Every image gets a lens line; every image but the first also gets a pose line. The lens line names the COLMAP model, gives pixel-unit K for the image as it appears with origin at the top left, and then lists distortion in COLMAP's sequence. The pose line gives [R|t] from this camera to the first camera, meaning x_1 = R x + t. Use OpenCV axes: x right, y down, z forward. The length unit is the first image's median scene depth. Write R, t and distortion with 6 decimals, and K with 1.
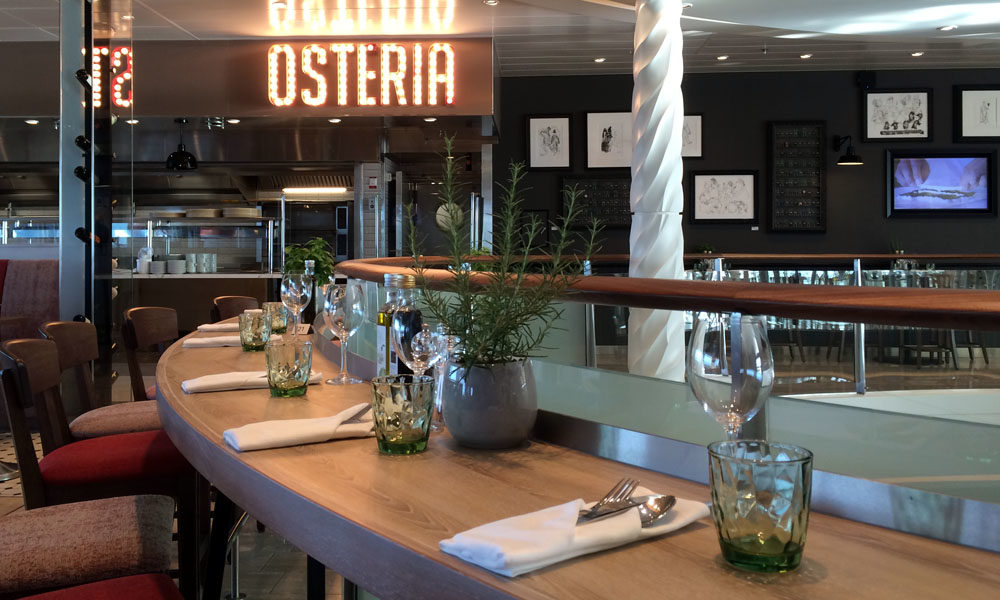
lens RADIAL K [[841.2, 0, 498.9], [0, 841.2, 233.9], [0, 0, 1]] dist [0.093931, -0.097439]
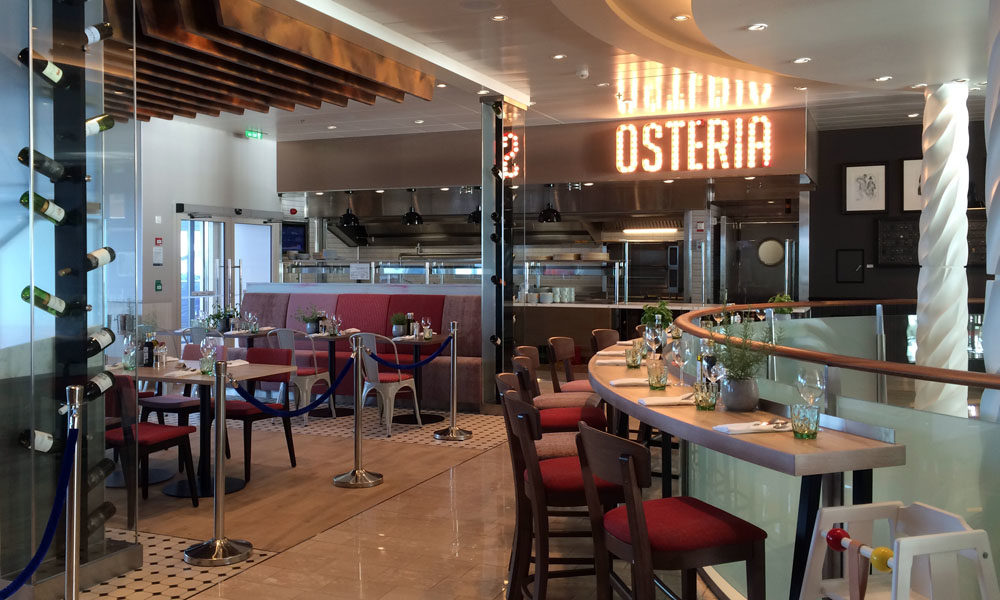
lens RADIAL K [[874.0, 0, 485.4], [0, 874.0, 297.8], [0, 0, 1]] dist [0.112744, -0.127527]
pose [[0.924682, 0.009153, -0.380630, 0.050319], [0.013972, 0.998222, 0.057947, -0.045212], [0.380484, -0.058901, 0.922910, -0.306017]]
